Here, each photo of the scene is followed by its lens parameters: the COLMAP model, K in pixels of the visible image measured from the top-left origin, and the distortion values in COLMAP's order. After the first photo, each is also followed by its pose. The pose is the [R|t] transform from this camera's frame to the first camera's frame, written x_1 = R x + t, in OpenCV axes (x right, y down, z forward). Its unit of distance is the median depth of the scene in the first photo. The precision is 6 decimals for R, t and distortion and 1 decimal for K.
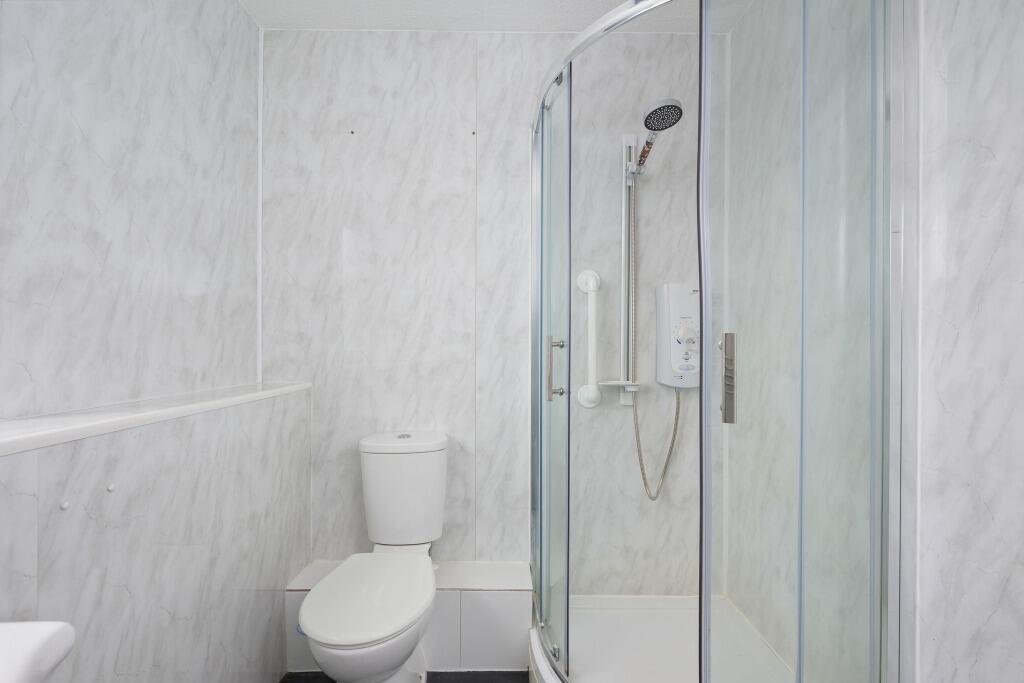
lens RADIAL K [[430.1, 0, 506.5], [0, 430.1, 346.5], [0, 0, 1]] dist [0.001085, 0.000160]
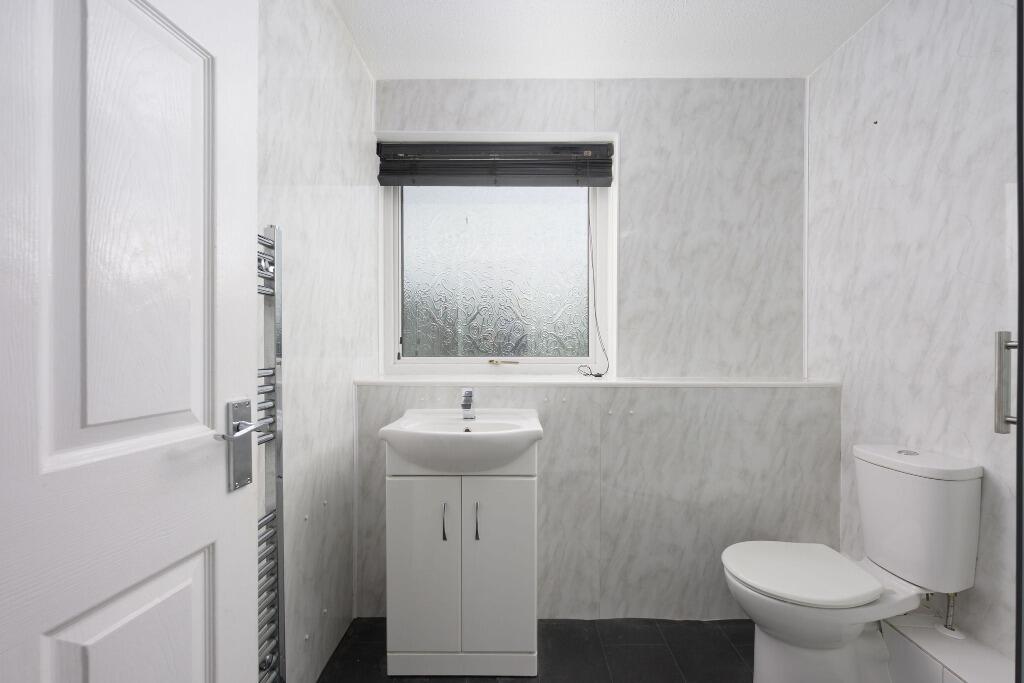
lens RADIAL K [[410.0, 0, 513.6], [0, 410.0, 348.9], [0, 0, 1]] dist [0.000439, 0.000732]
pose [[-0.019134, 0.004299, -0.999808, 0.588779], [-0.002776, 0.999987, 0.004353, 0.000367], [0.999813, 0.002859, -0.019121, 0.228259]]
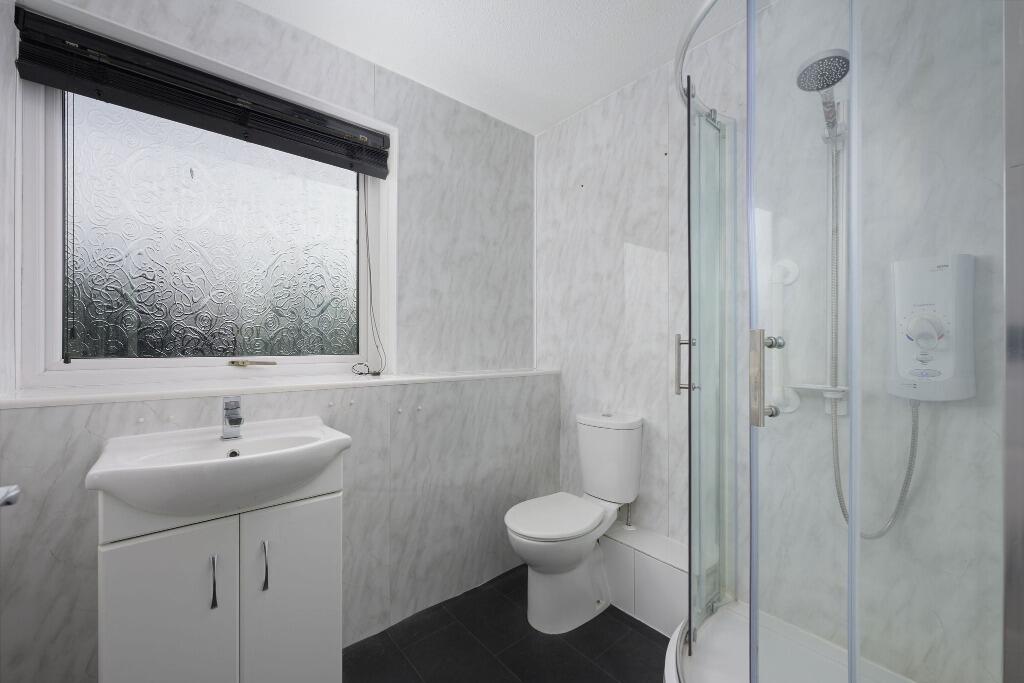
lens RADIAL K [[410.0, 0, 513.0], [0, 410.0, 342.3], [0, 0, 1]] dist [0.000439, 0.000732]
pose [[0.639076, -0.004170, -0.769132, 0.510260], [-0.001625, 0.999976, -0.006772, 0.002349], [0.769142, 0.005578, 0.639054, 0.013851]]
